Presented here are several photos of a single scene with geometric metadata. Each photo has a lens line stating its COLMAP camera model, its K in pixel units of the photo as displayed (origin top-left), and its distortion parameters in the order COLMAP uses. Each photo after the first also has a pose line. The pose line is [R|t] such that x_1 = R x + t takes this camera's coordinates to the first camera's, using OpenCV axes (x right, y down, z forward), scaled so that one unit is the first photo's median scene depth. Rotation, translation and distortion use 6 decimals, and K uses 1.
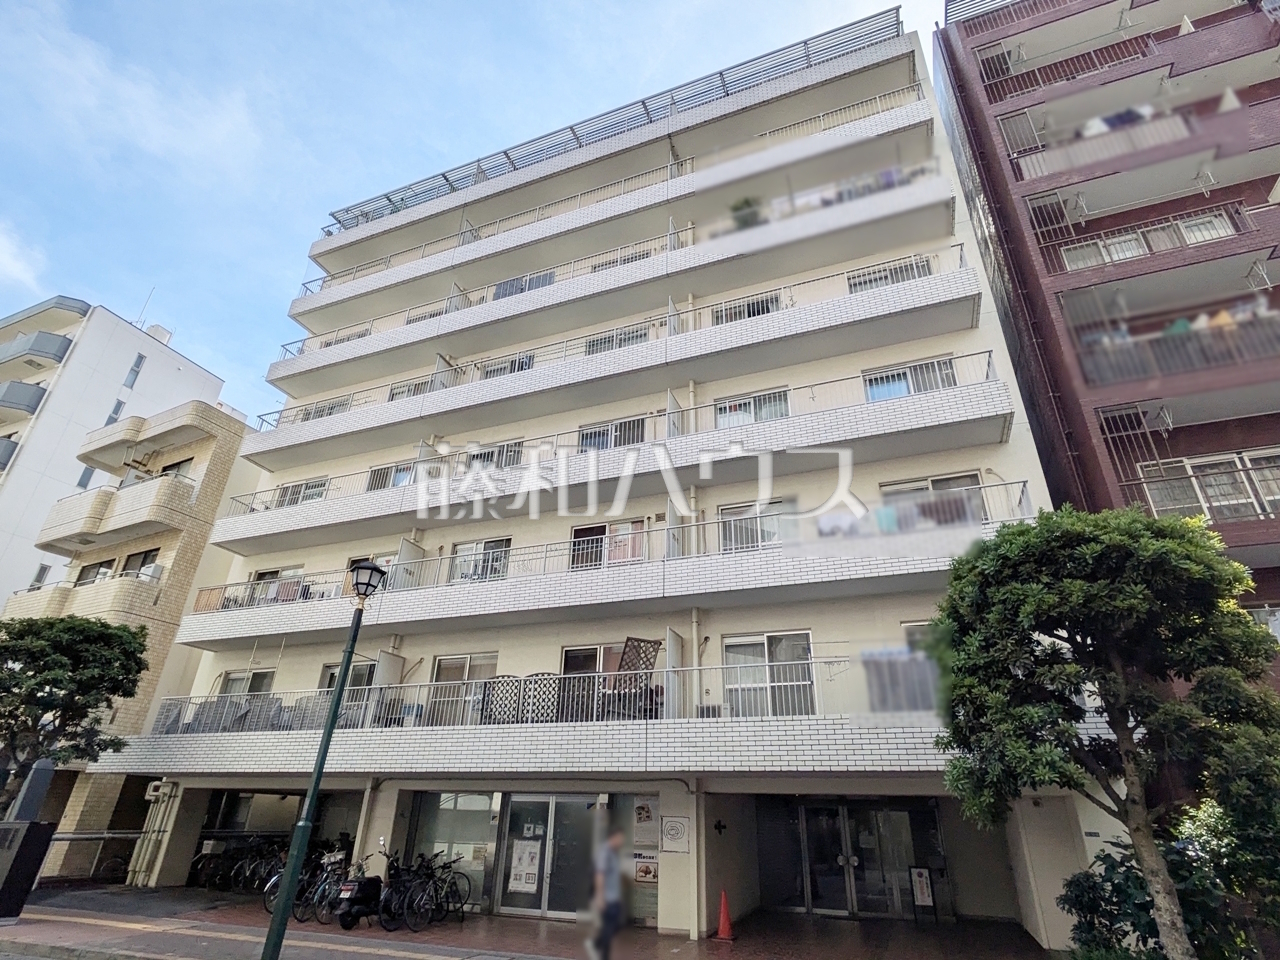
lens RADIAL K [[647.9, 0, 652.1], [0, 647.9, 506.1], [0, 0, 1]] dist [-0.002983, 0.002287]
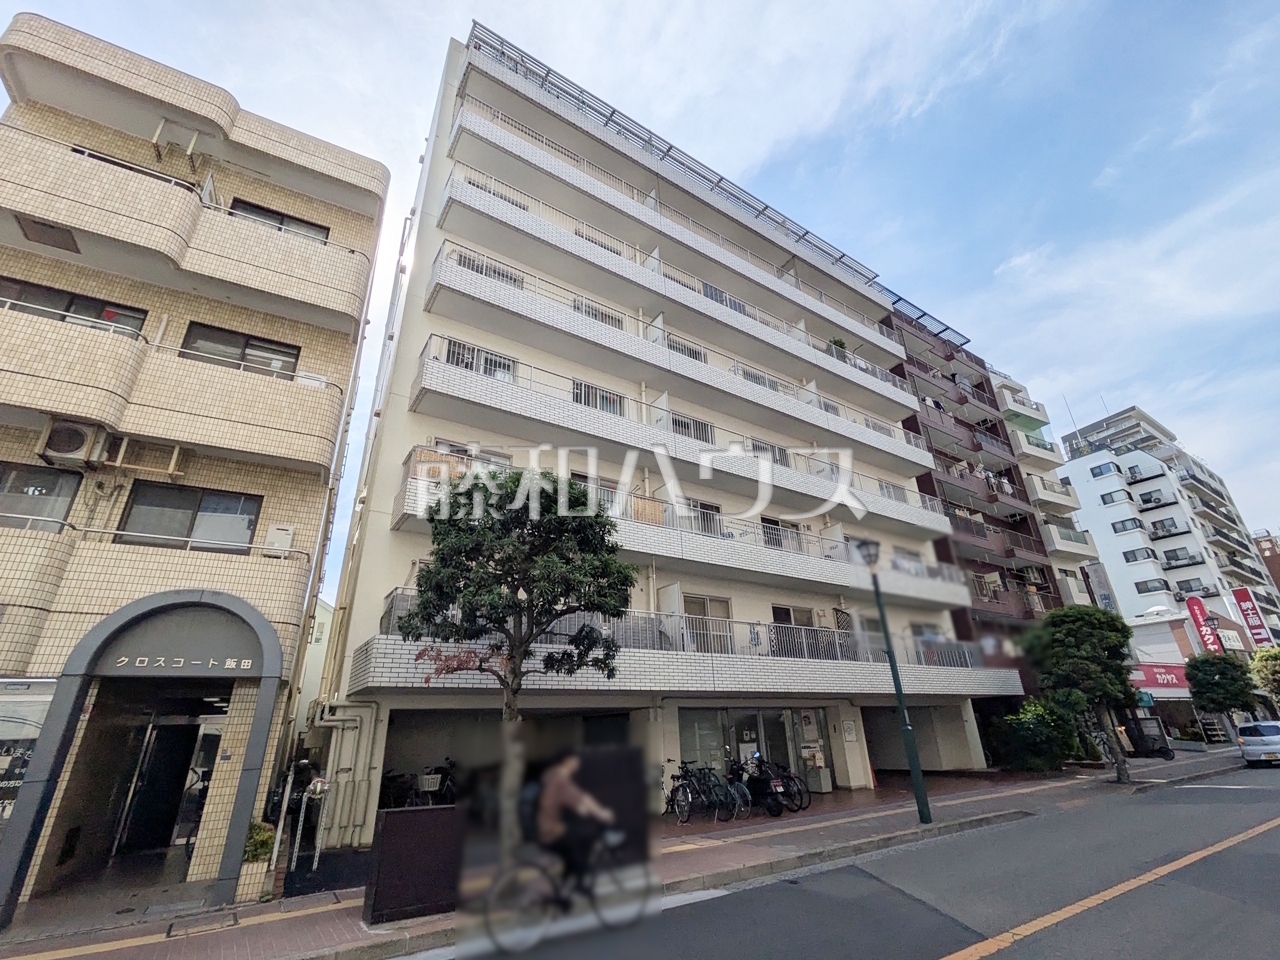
lens RADIAL K [[579.8, 0, 641.4], [0, 579.8, 460.1], [0, 0, 1]] dist [0.003293, 0.000284]
pose [[0.569057, 0.311440, 0.761038, -1.269281], [-0.323528, 0.935656, -0.140985, 0.186889], [-0.755979, -0.165989, 0.633202, 0.449991]]
